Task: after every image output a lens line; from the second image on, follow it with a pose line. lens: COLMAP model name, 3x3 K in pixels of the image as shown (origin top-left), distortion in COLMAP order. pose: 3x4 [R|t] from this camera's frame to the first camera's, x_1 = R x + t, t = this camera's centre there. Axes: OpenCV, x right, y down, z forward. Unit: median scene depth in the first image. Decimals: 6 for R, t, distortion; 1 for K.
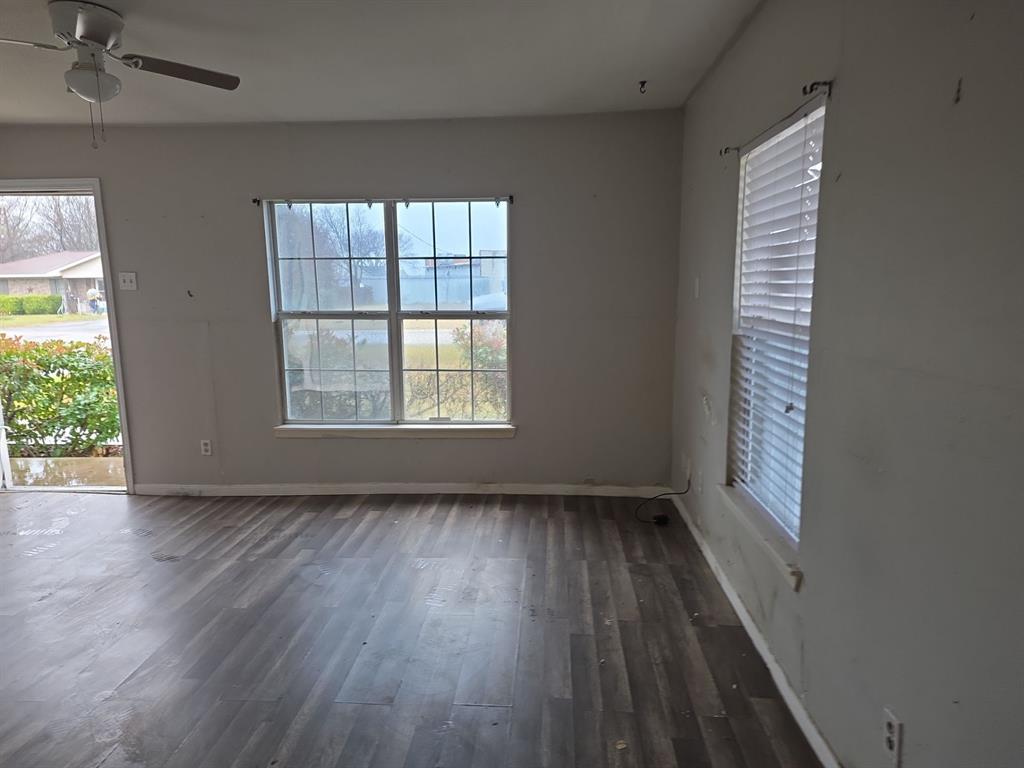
lens RADIAL K [[684.0, 0, 498.1], [0, 684.0, 381.2], [0, 0, 1]] dist [0.110042, -0.089939]
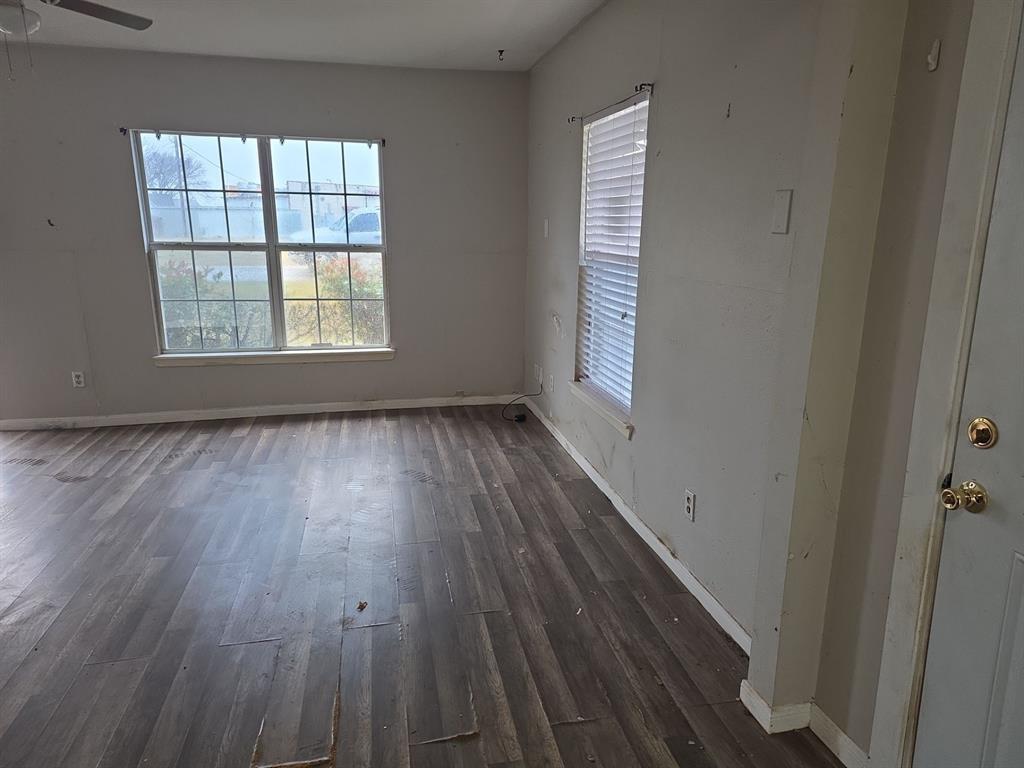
lens RADIAL K [[679.9, 0, 522.2], [0, 679.9, 386.6], [0, 0, 1]] dist [0.115152, -0.099026]
pose [[0.956018, -0.050632, 0.288904, -0.118985], [0.023081, 0.994920, 0.097987, 0.025311], [-0.292398, -0.087009, 0.952330, -0.174800]]
